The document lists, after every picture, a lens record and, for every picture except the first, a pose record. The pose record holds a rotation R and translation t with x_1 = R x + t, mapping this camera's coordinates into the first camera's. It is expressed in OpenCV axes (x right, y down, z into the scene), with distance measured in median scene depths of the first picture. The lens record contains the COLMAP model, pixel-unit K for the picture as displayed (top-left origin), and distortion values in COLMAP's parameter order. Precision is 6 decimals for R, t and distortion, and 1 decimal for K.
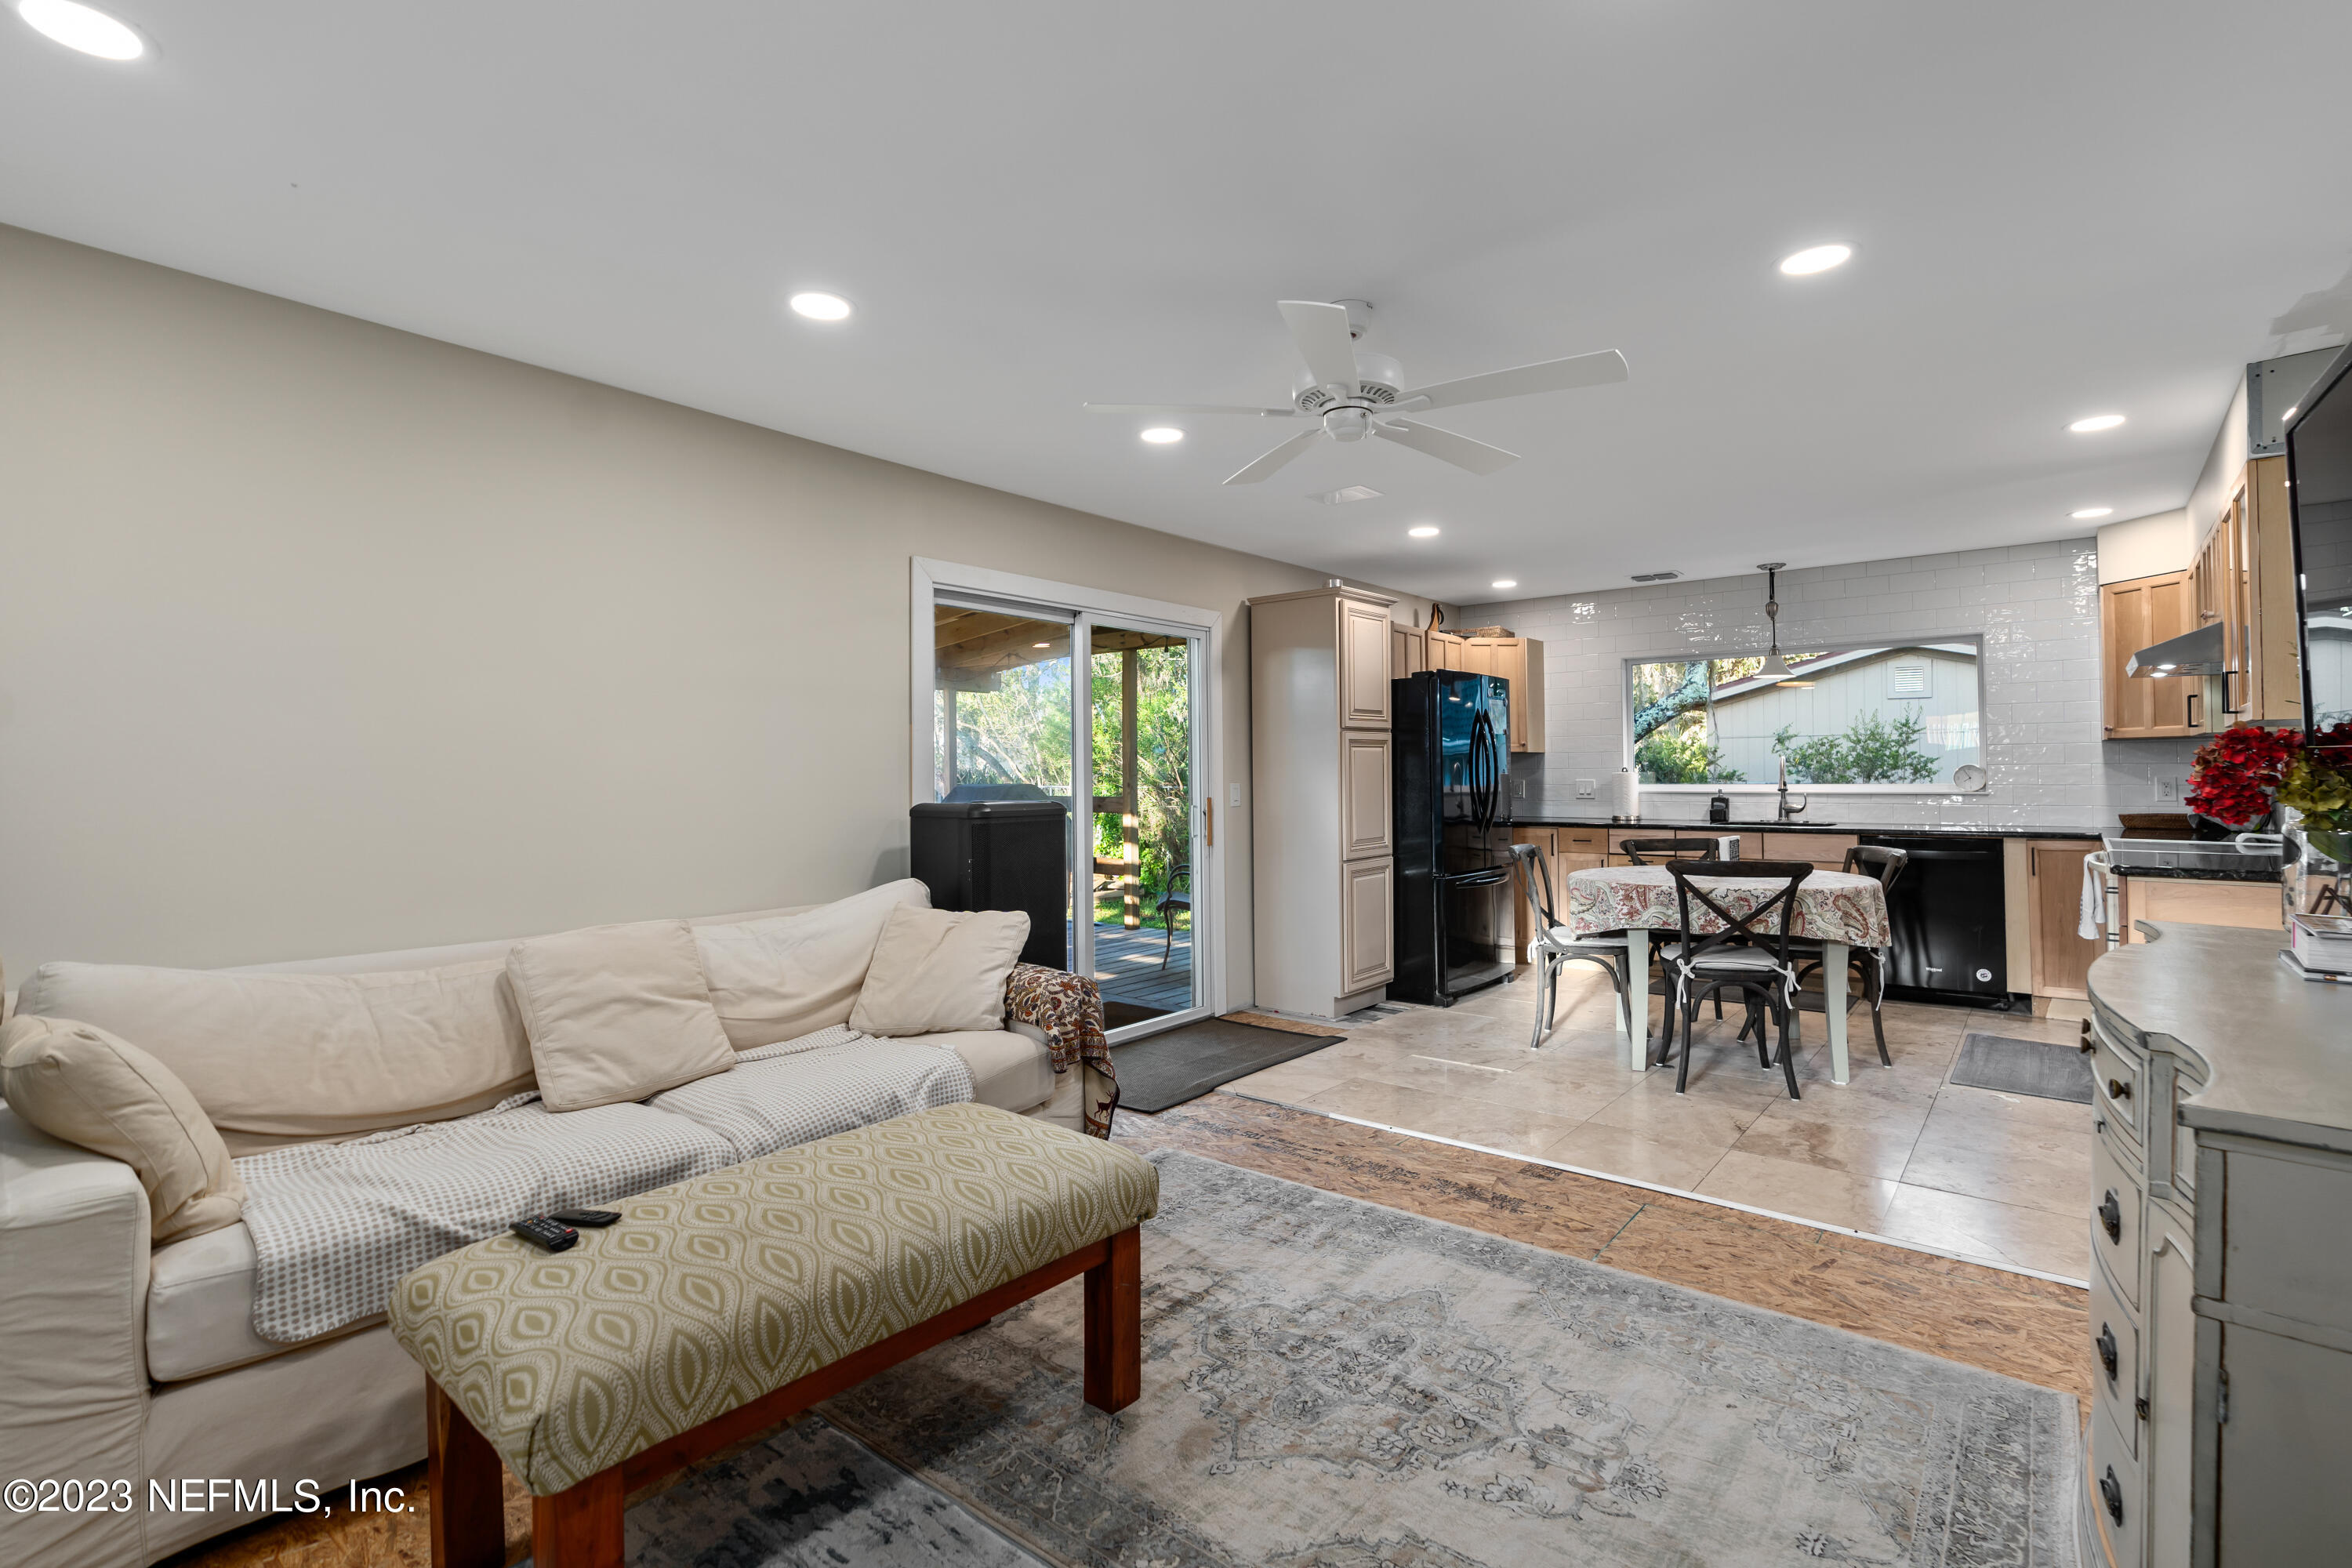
lens RADIAL K [[1090.4, 0, 1178.5], [0, 1090.4, 763.0], [0, 0, 1]] dist [-0.005815, 0.003138]
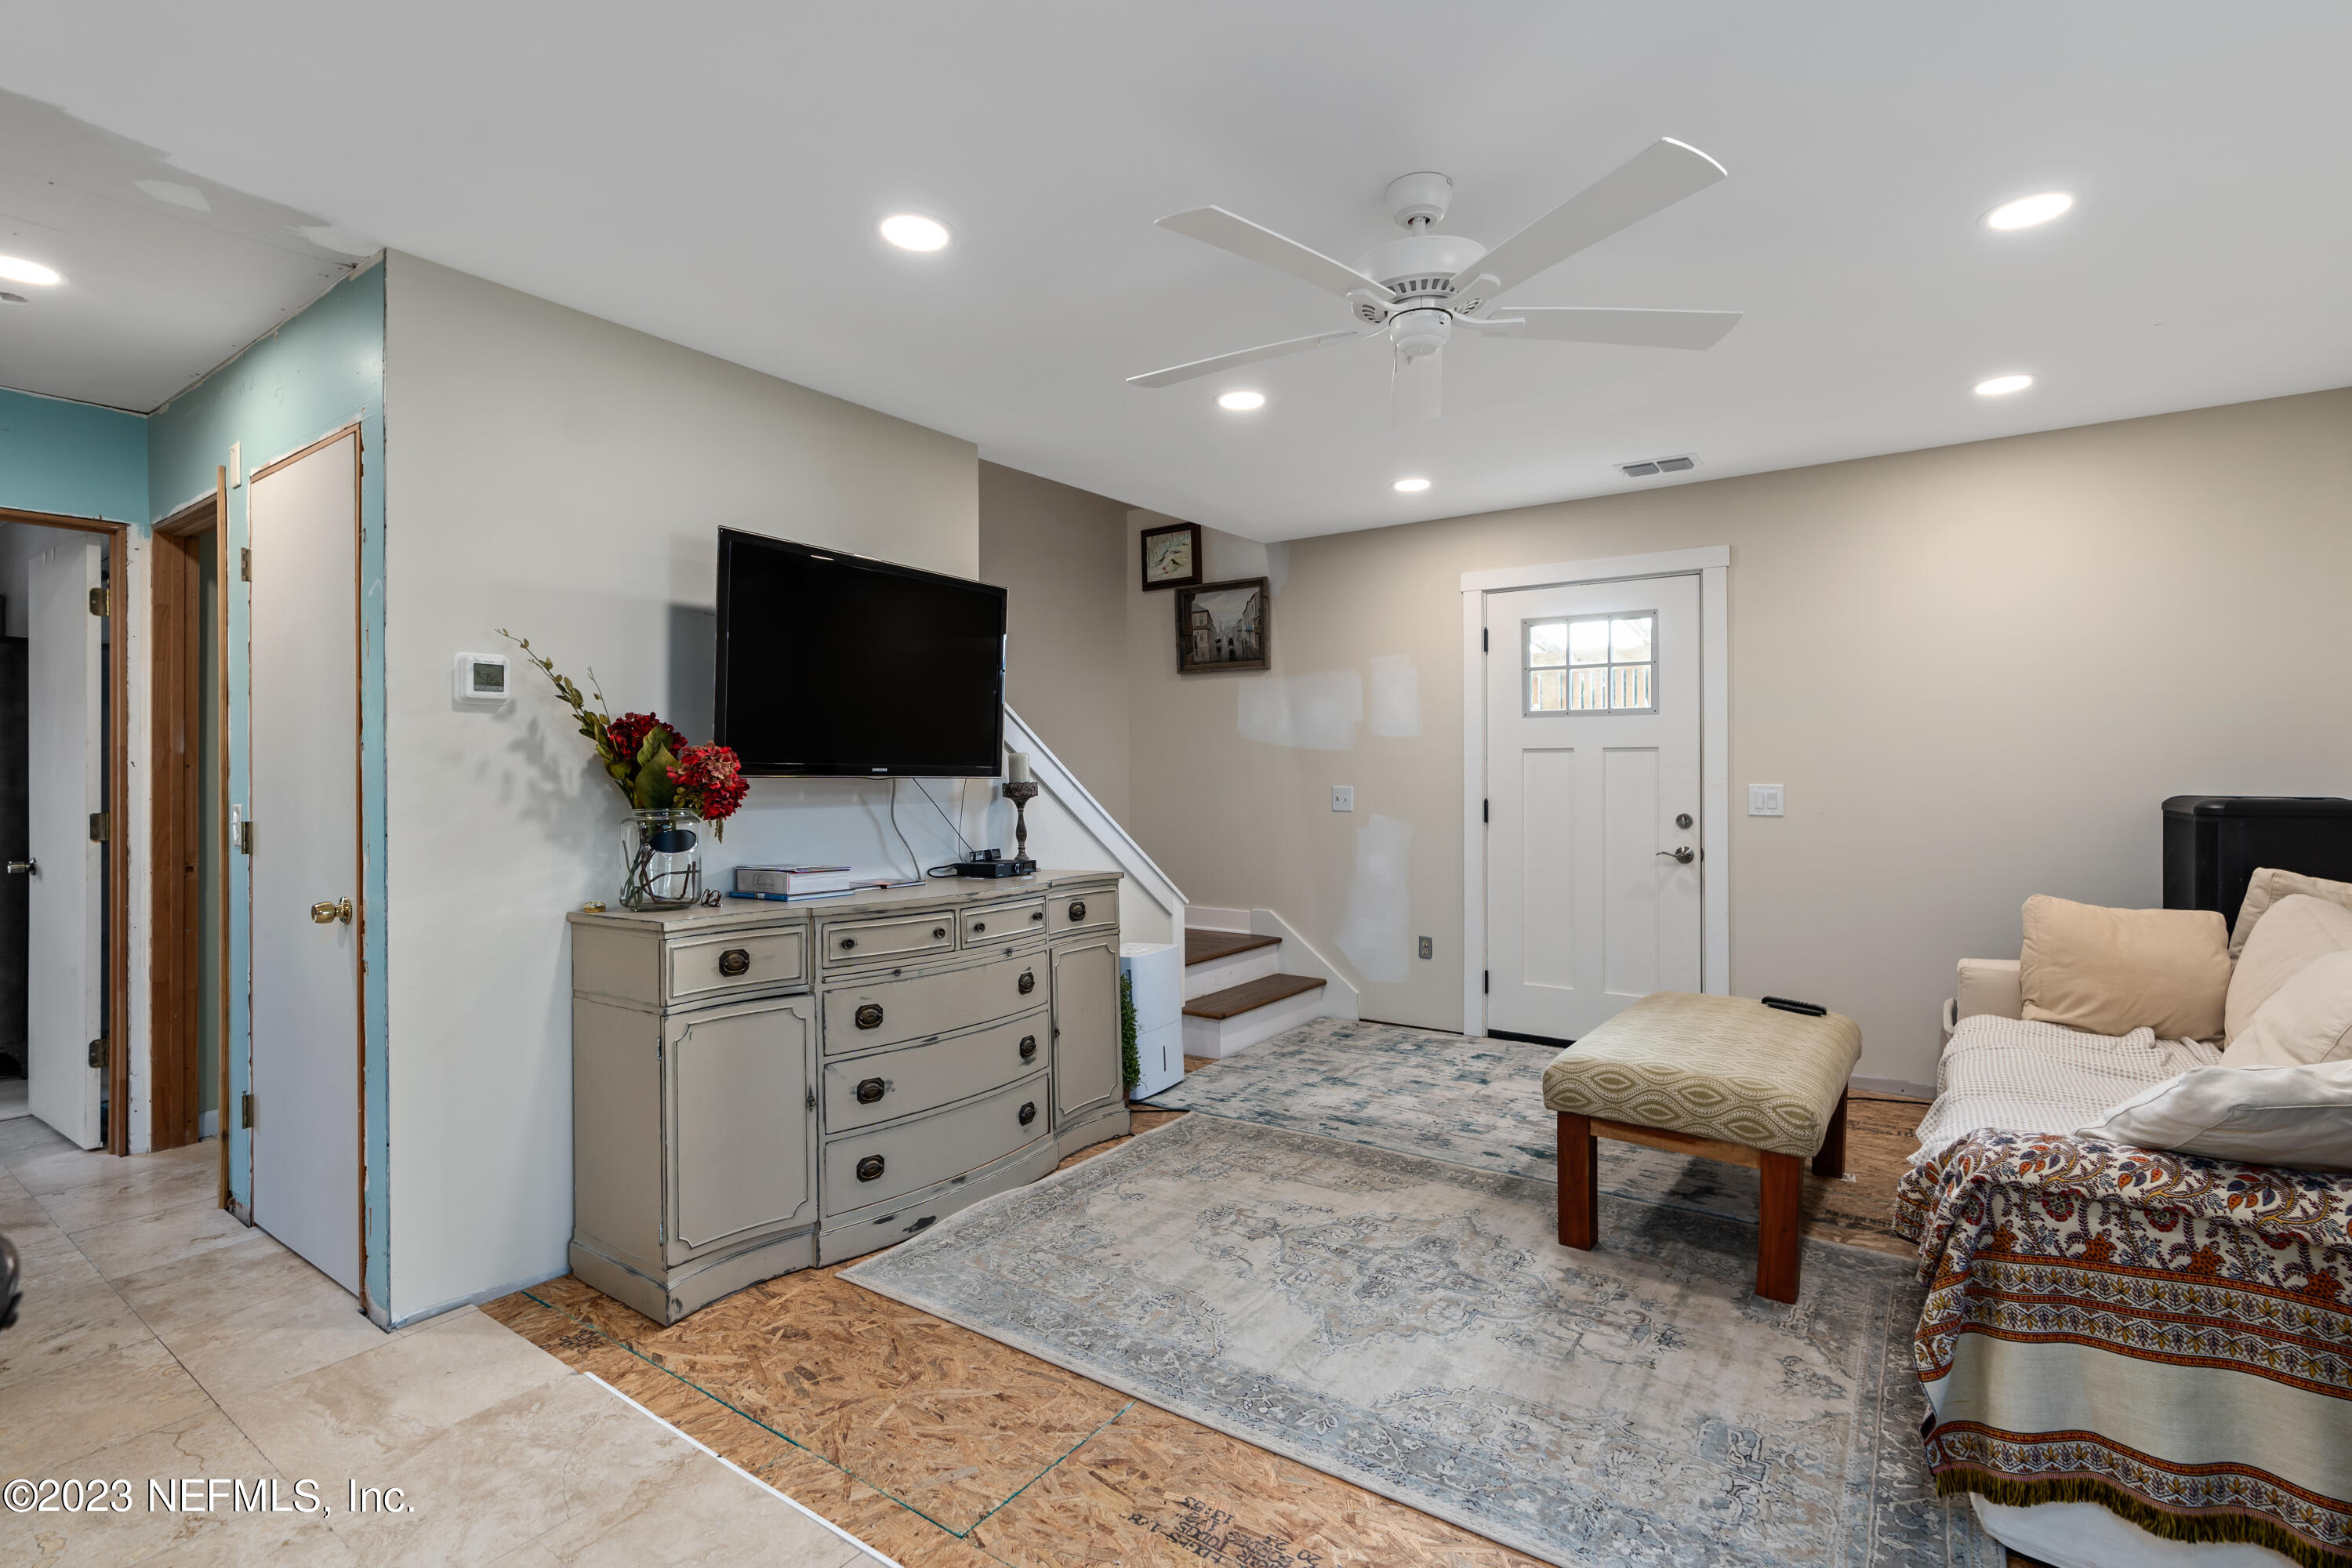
lens RADIAL K [[1090.4, 0, 1180.3], [0, 1090.4, 767.4], [0, 0, 1]] dist [-0.005815, 0.003138]
pose [[-0.997517, 0.010864, -0.069581, 0.208914], [0.011687, 0.999866, -0.011433, 0.005792], [0.069448, -0.012218, -0.997511, 0.943710]]
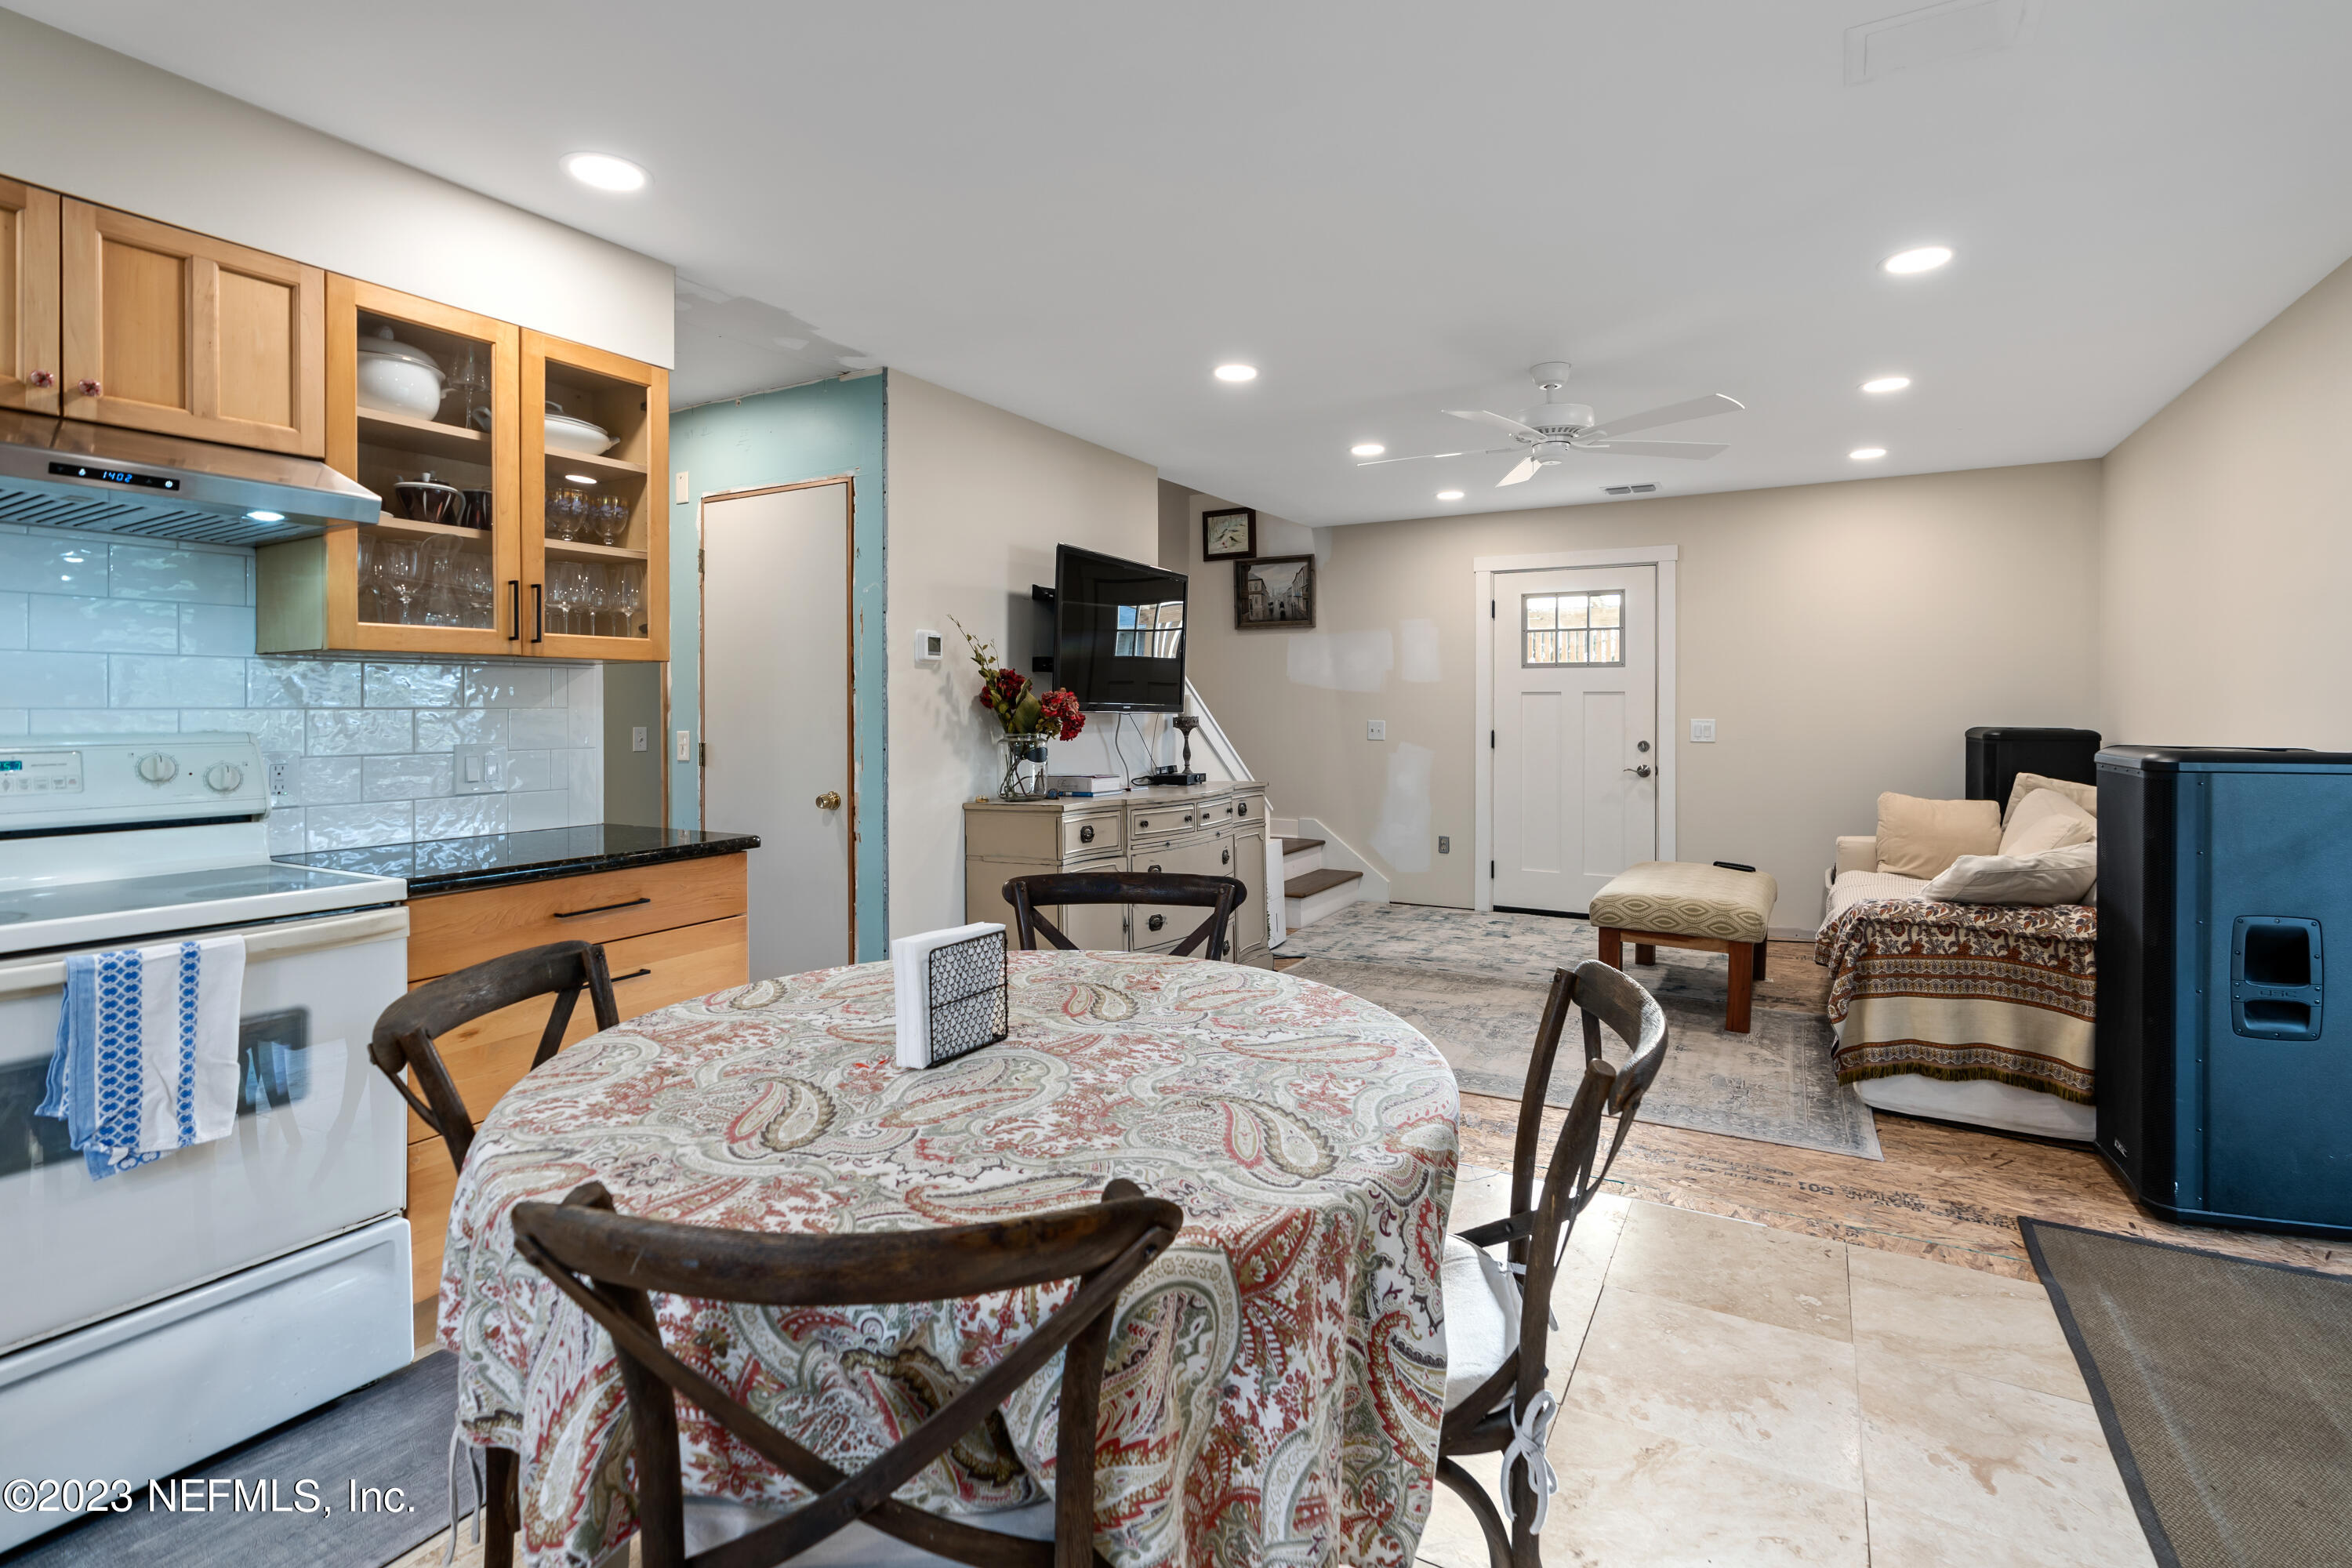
lens RADIAL K [[1090.4, 0, 1180.4], [0, 1090.4, 707.5], [0, 0, 1]] dist [-0.005815, 0.003138]
pose [[-0.986625, 0.008330, -0.162793, 0.441295], [0.009612, 0.999929, -0.007089, 0.004936], [0.162722, -0.008558, -0.986635, 1.195409]]
